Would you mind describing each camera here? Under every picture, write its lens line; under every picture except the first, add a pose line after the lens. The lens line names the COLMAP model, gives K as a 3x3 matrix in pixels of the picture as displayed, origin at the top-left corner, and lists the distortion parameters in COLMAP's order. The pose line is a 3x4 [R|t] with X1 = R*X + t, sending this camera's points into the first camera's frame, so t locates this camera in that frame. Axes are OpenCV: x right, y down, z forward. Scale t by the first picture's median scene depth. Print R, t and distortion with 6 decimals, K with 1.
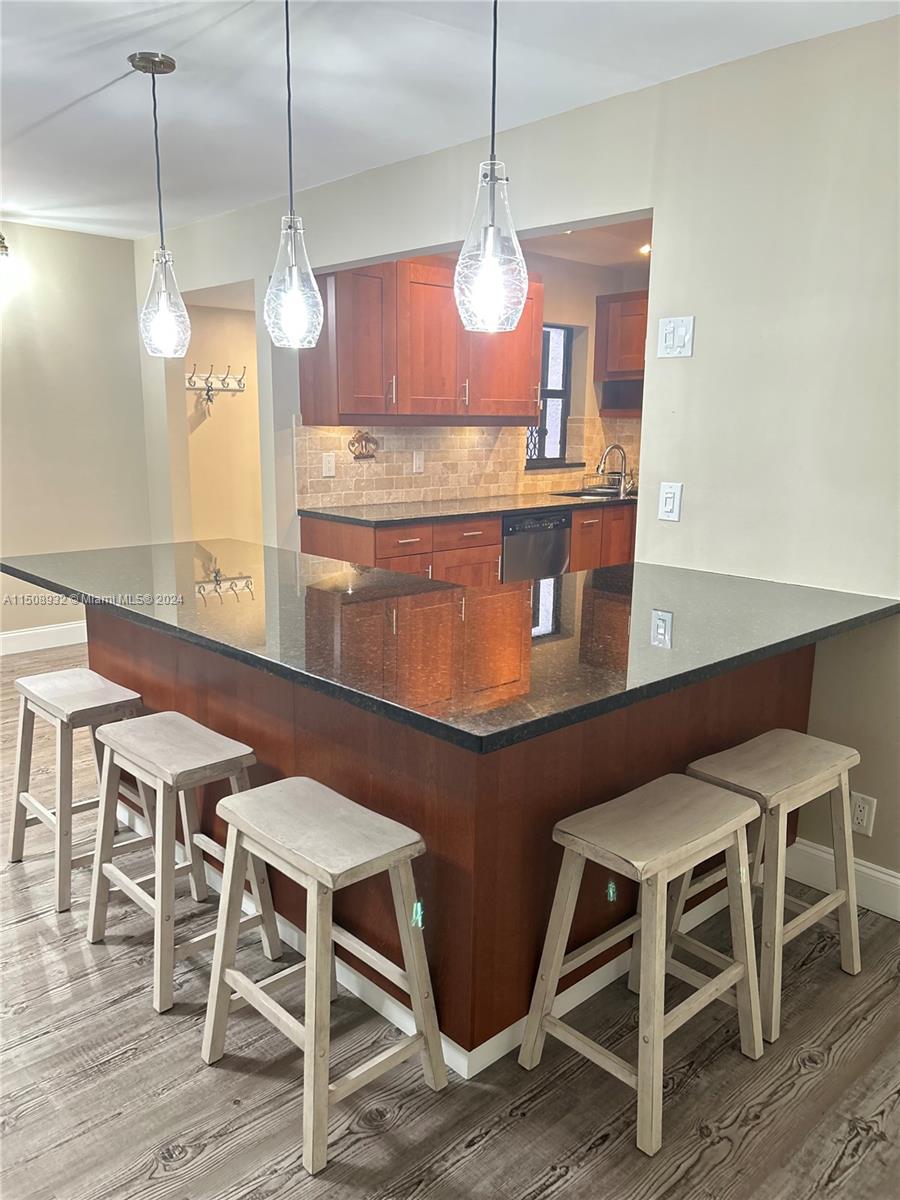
lens RADIAL K [[896.8, 0, 450.0], [0, 896.8, 600.0], [0, 0, 1]] dist [0.097437, -0.156678]
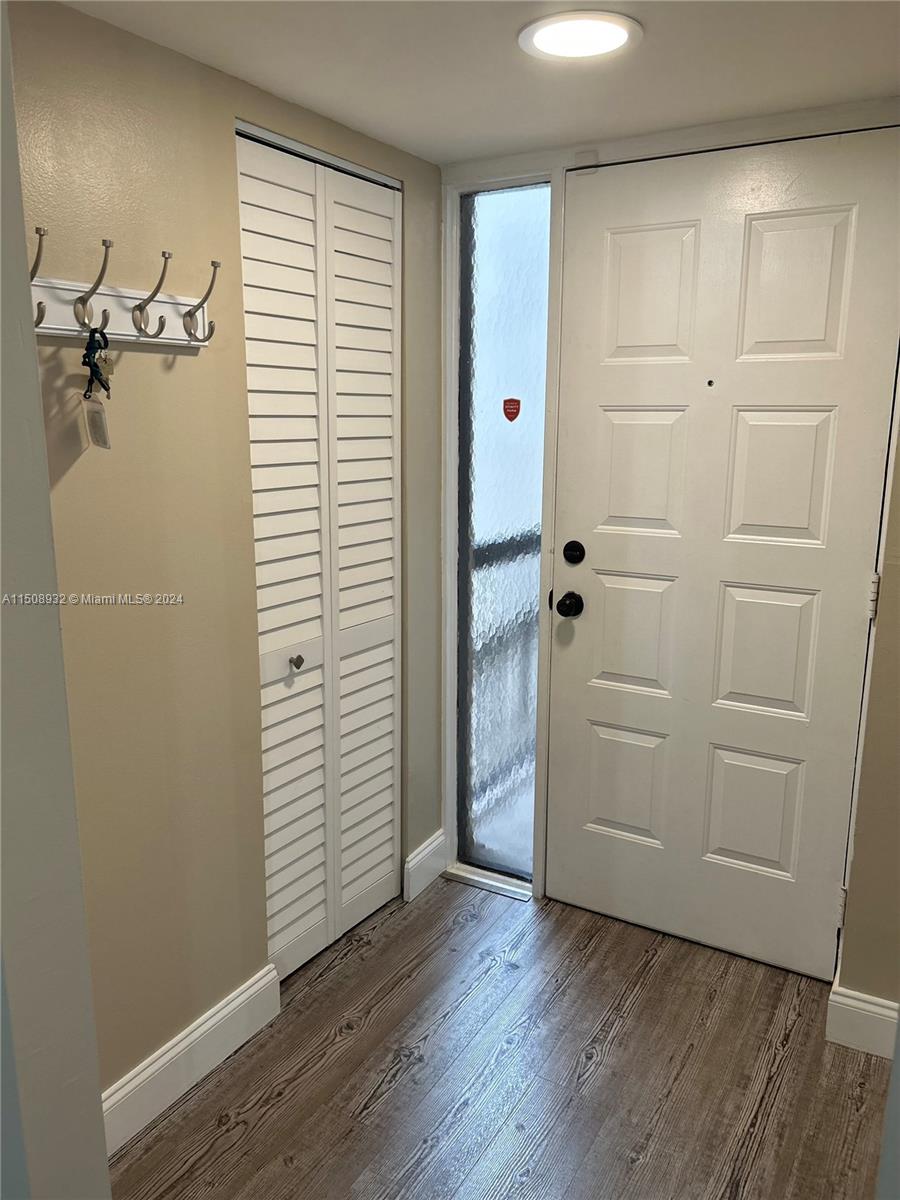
lens RADIAL K [[909.3, 0, 446.9], [0, 909.3, 603.9], [0, 0, 1]] dist [0.063387, -0.073998]
pose [[0.959700, -0.067175, 0.272881, -0.257853], [0.062871, 0.997721, 0.024499, -0.166109], [-0.273905, -0.006356, 0.961736, 0.756760]]
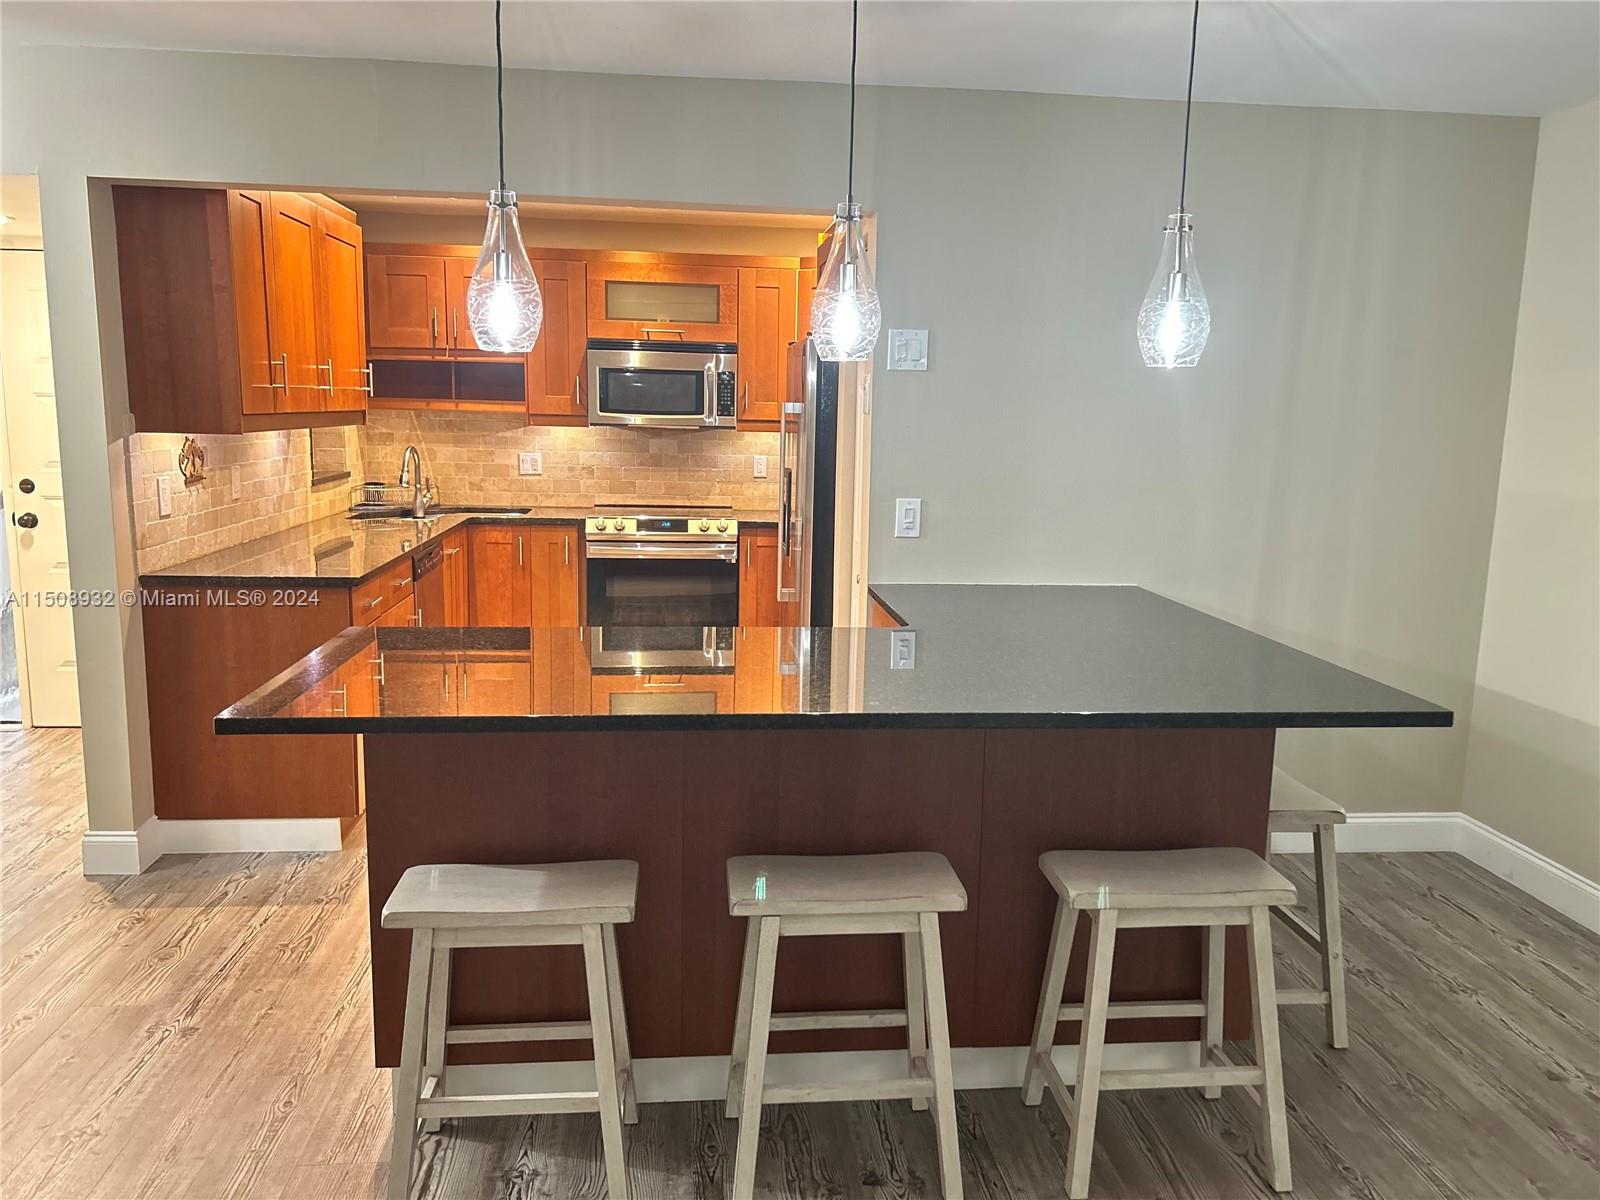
lens RADIAL K [[1214.8, 0, 801.9], [0, 1214.8, 609.4], [0, 0, 1]] dist [0.042863, -0.046729]
pose [[0.615896, -0.129345, 0.777137, -0.443658], [0.143013, 0.988397, 0.051166, -0.050296], [-0.774738, 0.079628, 0.627248, 0.151150]]
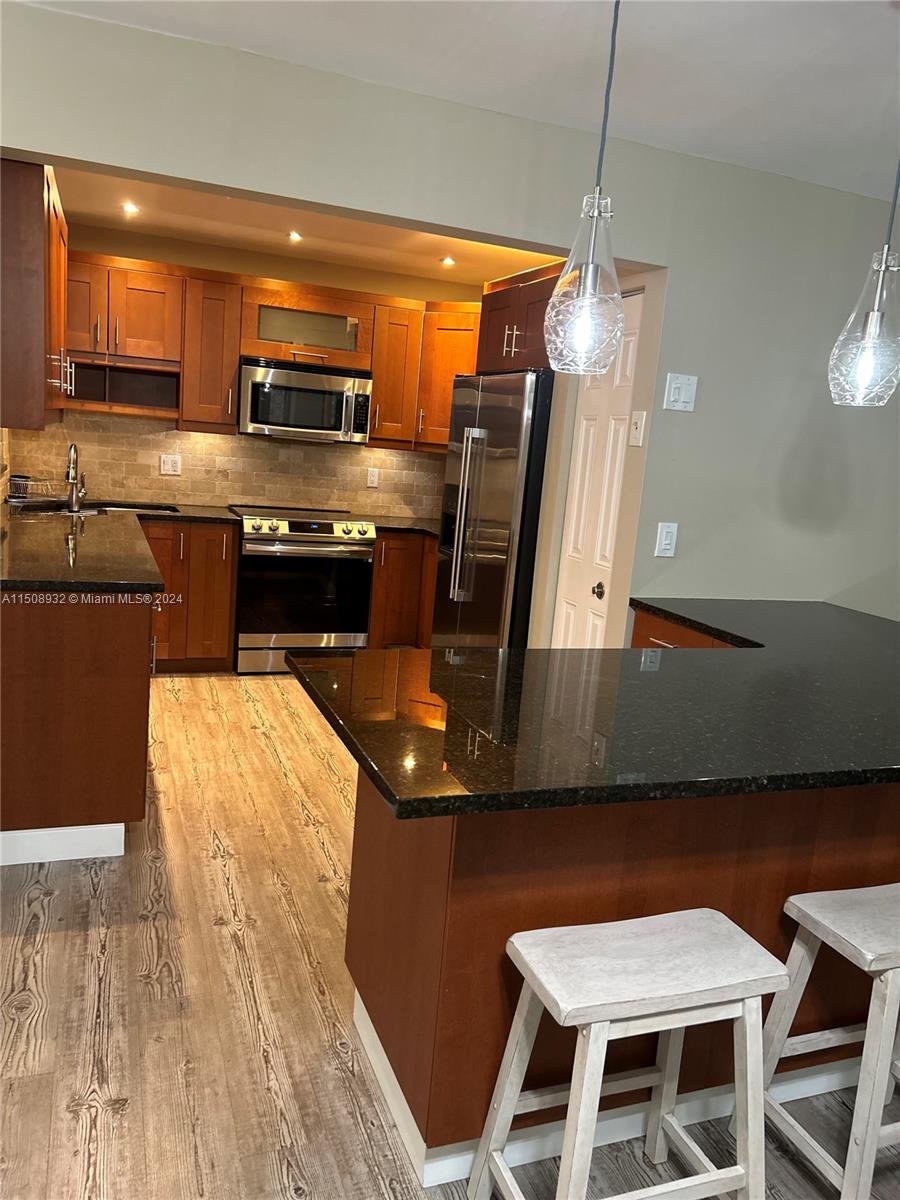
lens RADIAL K [[910.2, 0, 453.0], [0, 910.2, 606.2], [0, 0, 1]] dist [0.052516, -0.060994]
pose [[0.388708, -0.145030, 0.909875, -0.463388], [0.104798, 0.988084, 0.112725, -0.096072], [-0.915382, 0.051536, 0.399275, 0.421865]]
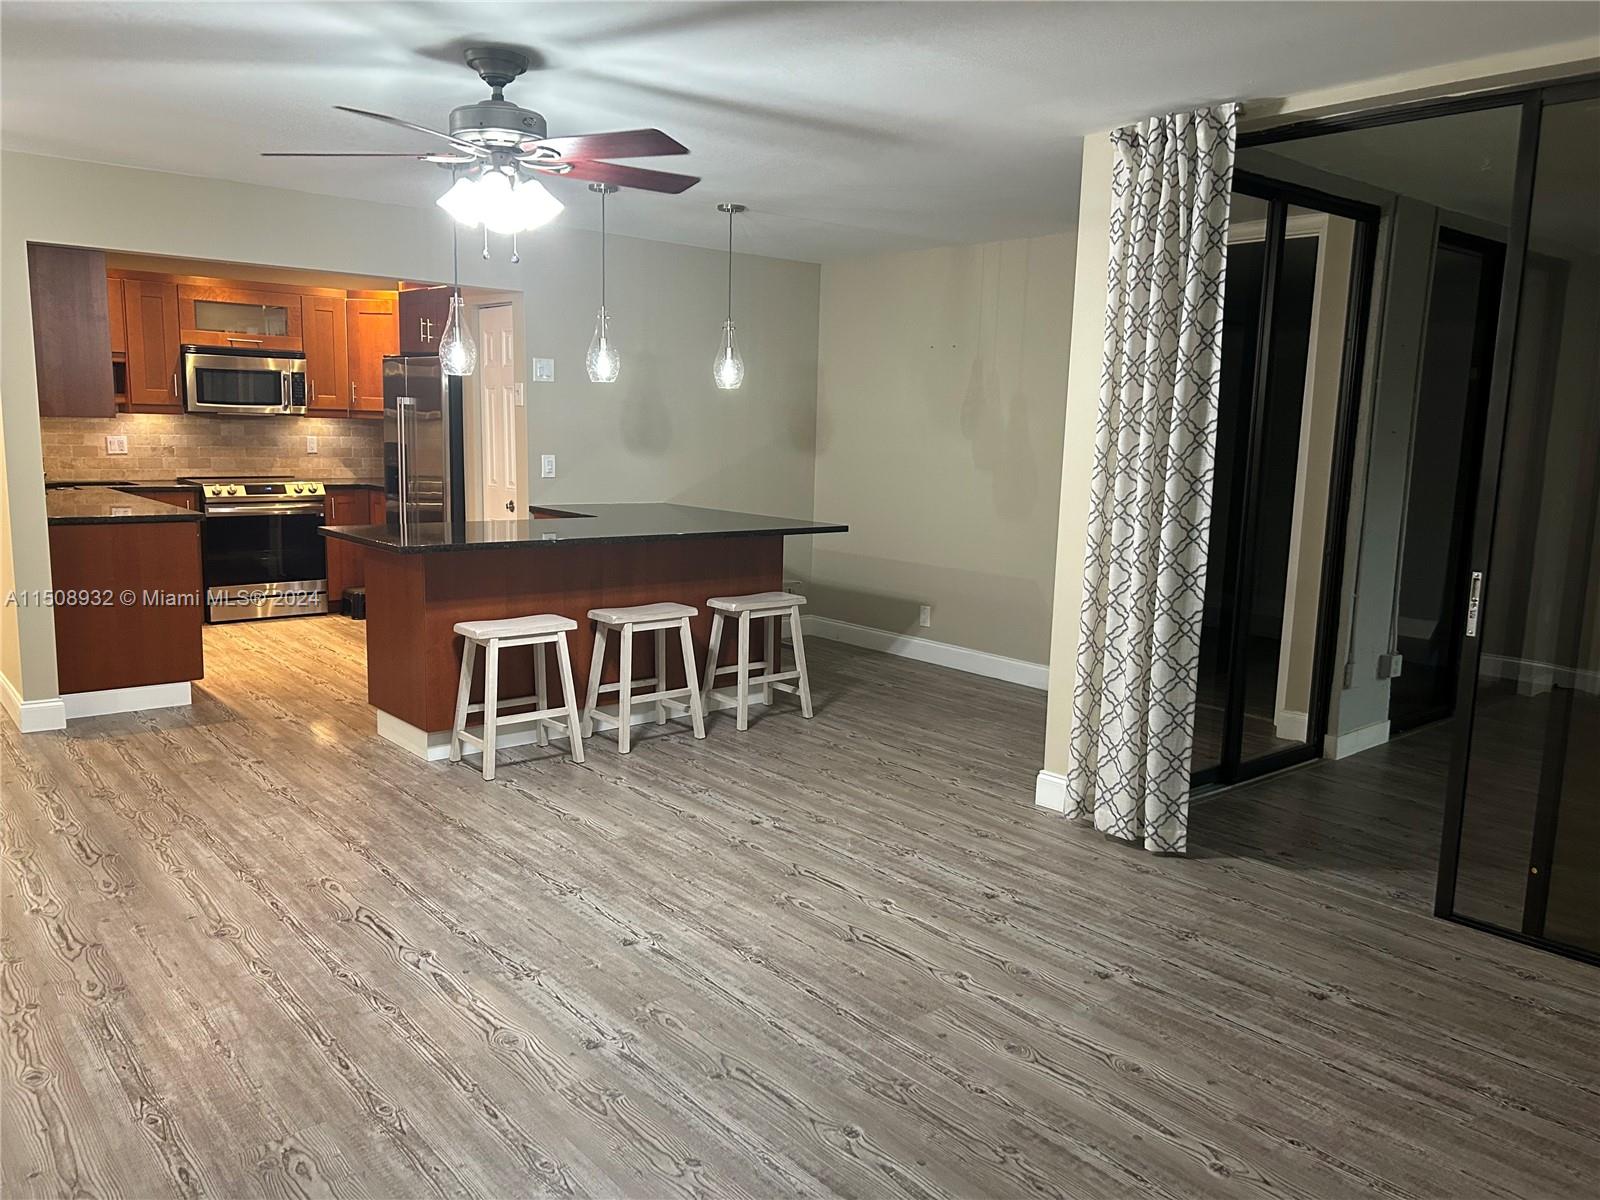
lens RADIAL K [[1212.4, 0, 784.7], [0, 1212.4, 603.7], [0, 0, 1]] dist [0.063387, -0.073998]
pose [[0.070255, -0.162429, 0.984216, -1.048552], [0.175242, 0.973319, 0.148122, -0.062131], [-0.982016, 0.162070, 0.096845, 0.207336]]
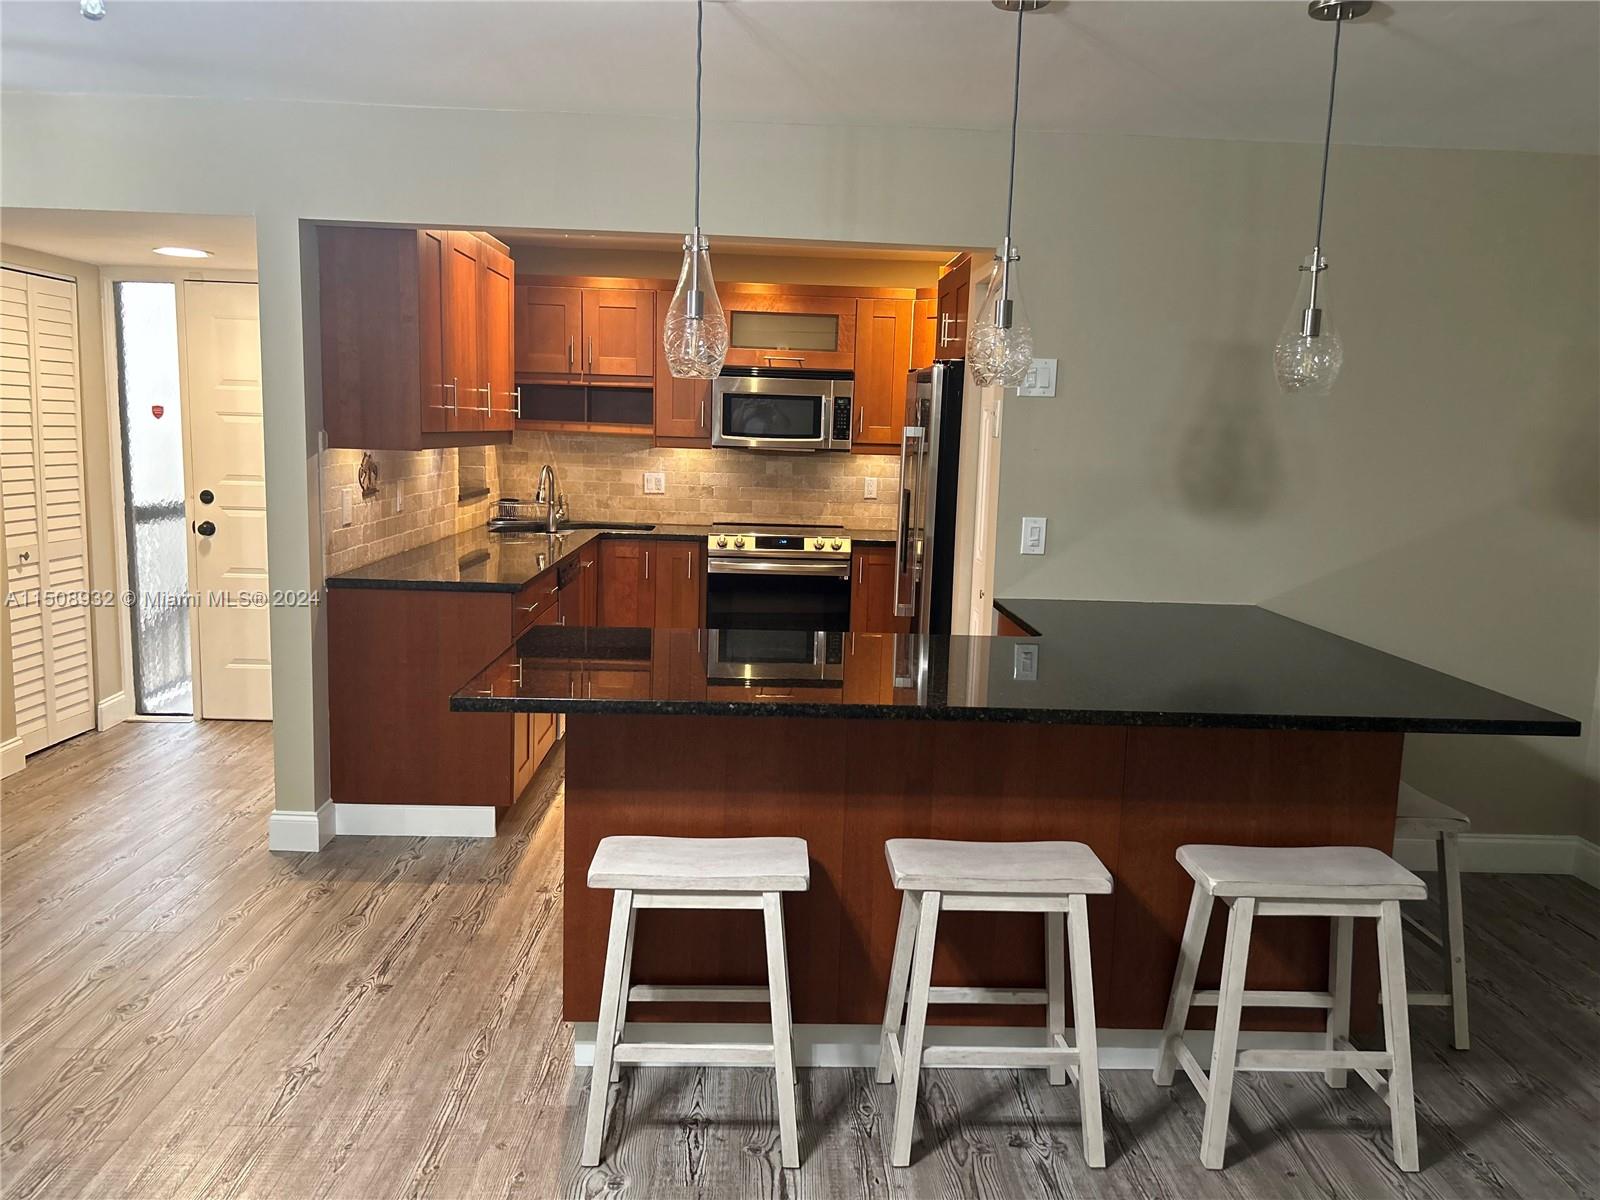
lens RADIAL K [[1213.6, 0, 801.8], [0, 1213.6, 601.2], [0, 0, 1]] dist [0.052516, -0.060994]
pose [[0.666434, -0.096215, 0.739330, -0.497343], [0.125633, 0.991950, 0.015845, -0.048127], [-0.734903, 0.082325, 0.673157, 0.148344]]
